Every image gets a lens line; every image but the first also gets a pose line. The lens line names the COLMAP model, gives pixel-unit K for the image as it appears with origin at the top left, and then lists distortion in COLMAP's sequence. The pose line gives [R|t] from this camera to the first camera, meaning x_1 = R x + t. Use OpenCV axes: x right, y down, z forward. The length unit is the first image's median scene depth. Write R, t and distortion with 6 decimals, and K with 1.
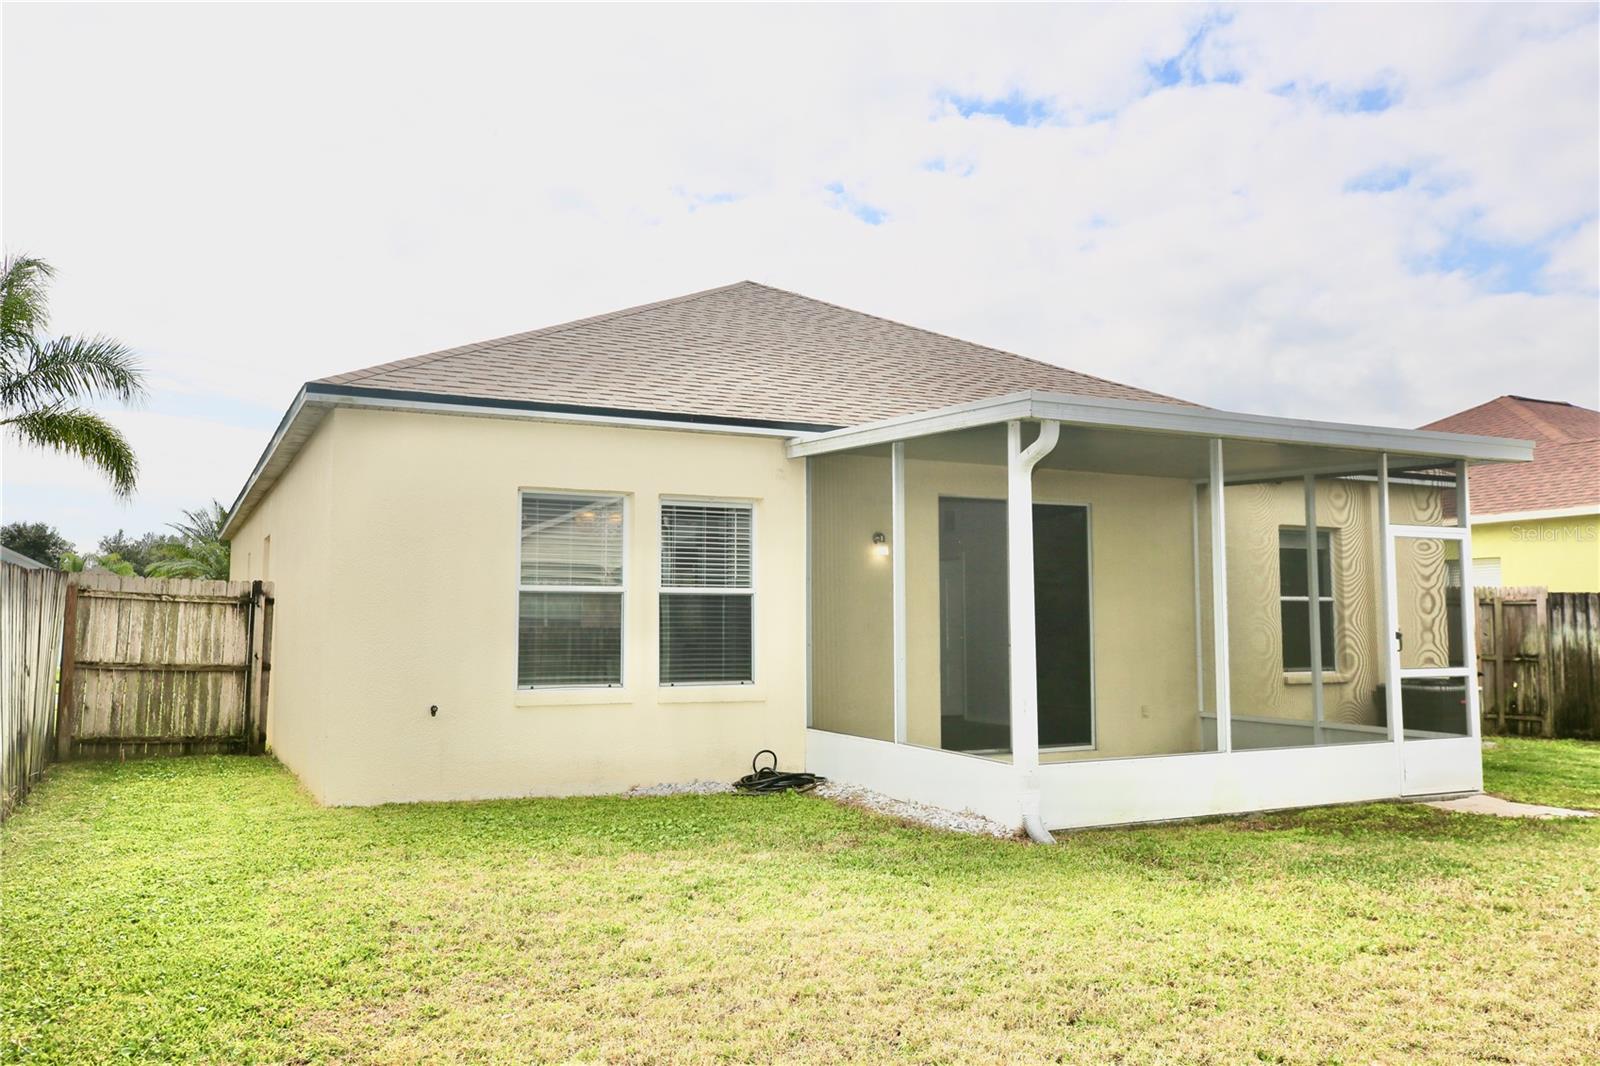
lens RADIAL K [[1298.4, 0, 799.8], [0, 1298.4, 526.3], [0, 0, 1]] dist [0.001845, -0.001998]
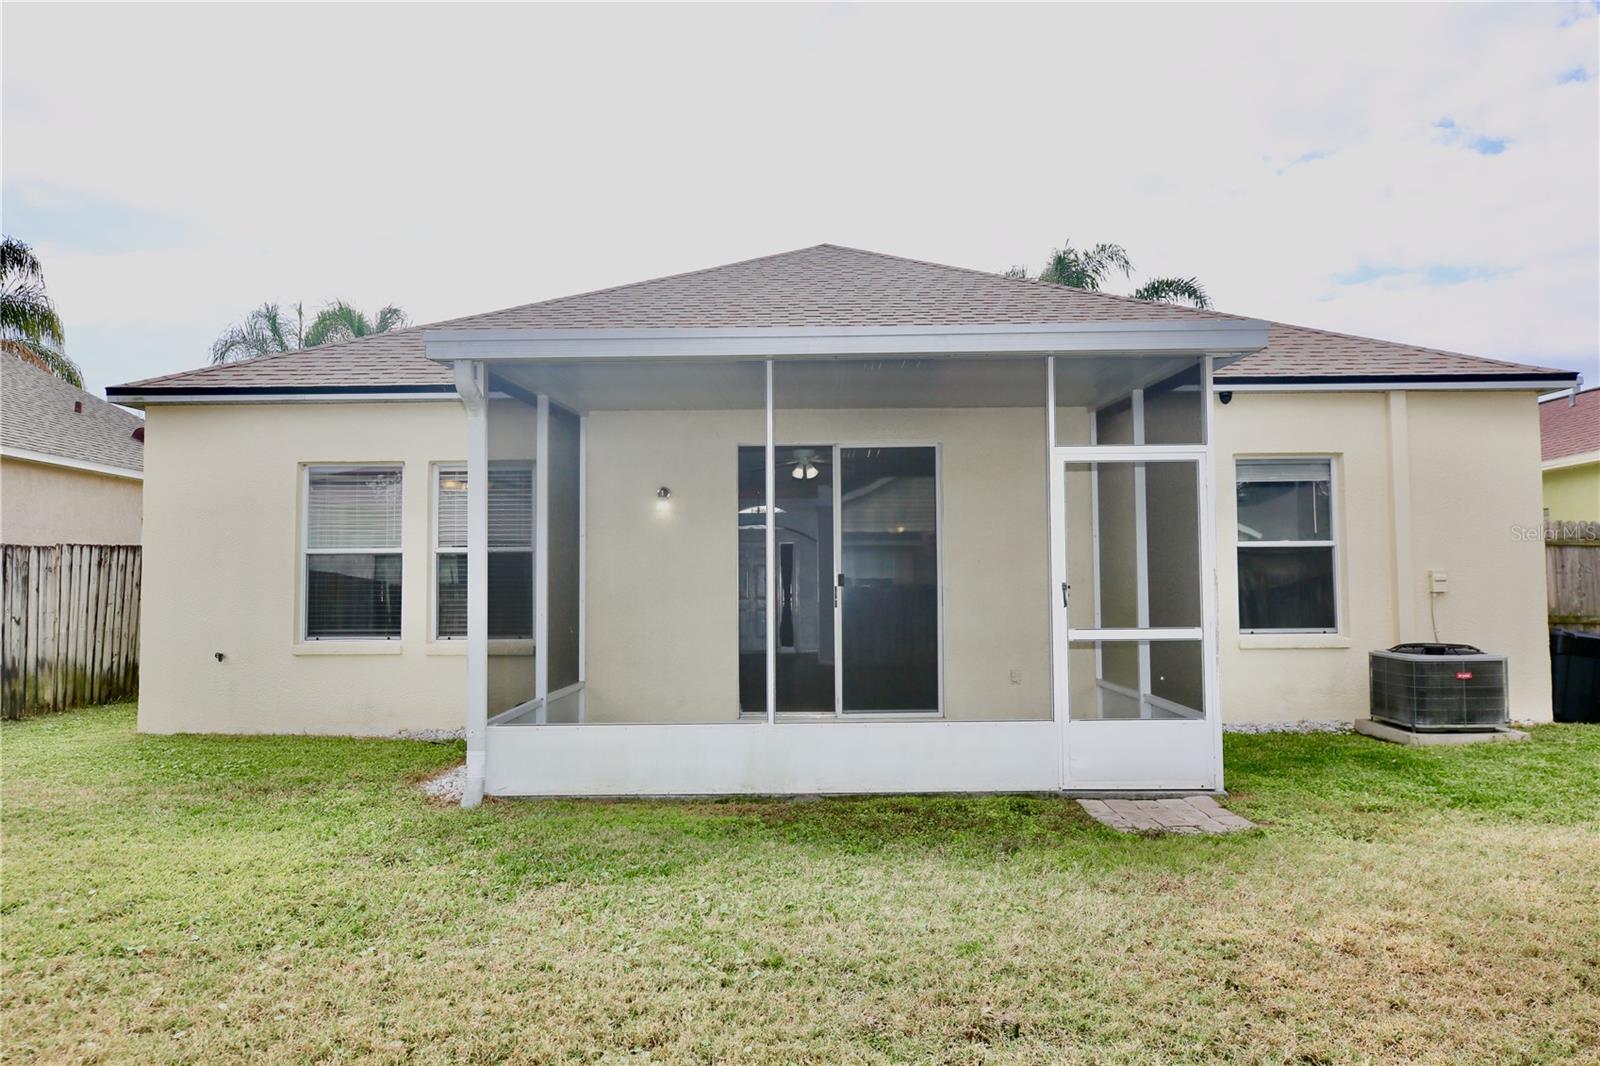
lens RADIAL K [[1168.3, 0, 801.6], [0, 1168.3, 524.9], [0, 0, 1]] dist [0.006228, 0.000815]
pose [[0.885123, -0.032734, -0.464205, 0.618609], [0.045451, 0.998835, 0.016229, 0.026373], [0.463133, -0.035464, 0.885579, 0.281968]]
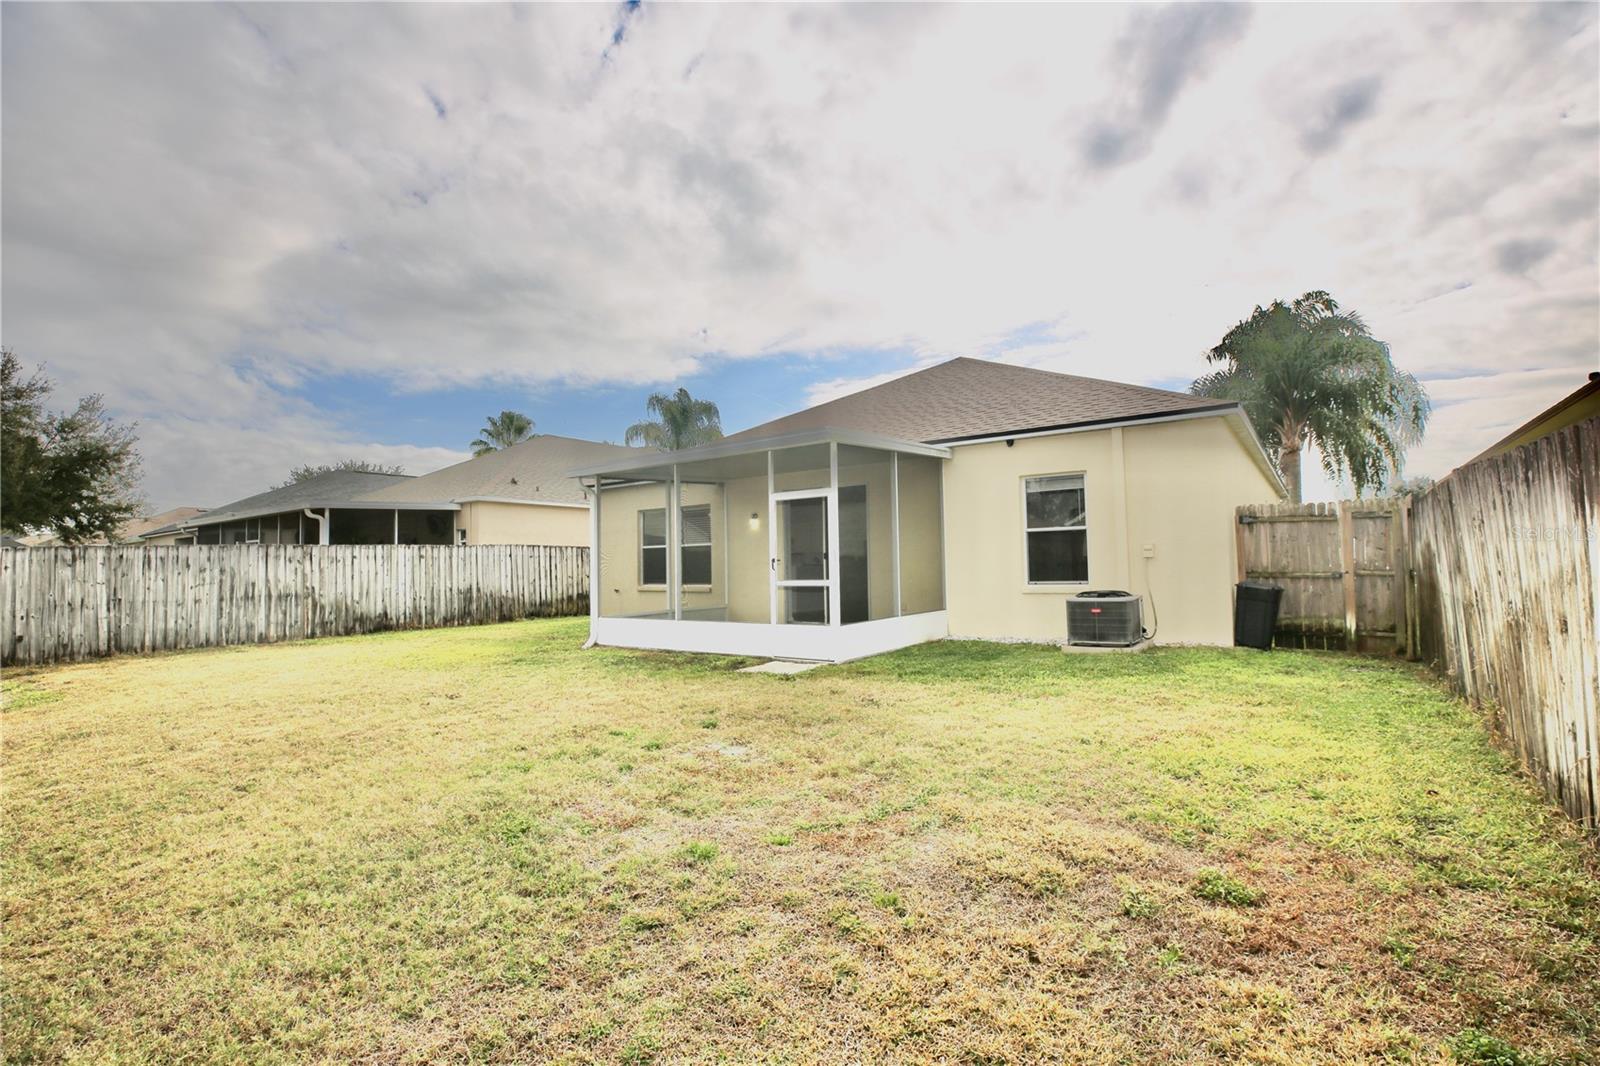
lens RADIAL K [[724.6, 0, 800.3], [0, 724.6, 543.7], [0, 0, 1]] dist [-0.039014, 0.009731]
pose [[0.466399, -0.034930, -0.883885, 1.218994], [0.095717, 0.995346, 0.011172, 0.052272], [0.879381, -0.089814, 0.467572, 0.571789]]
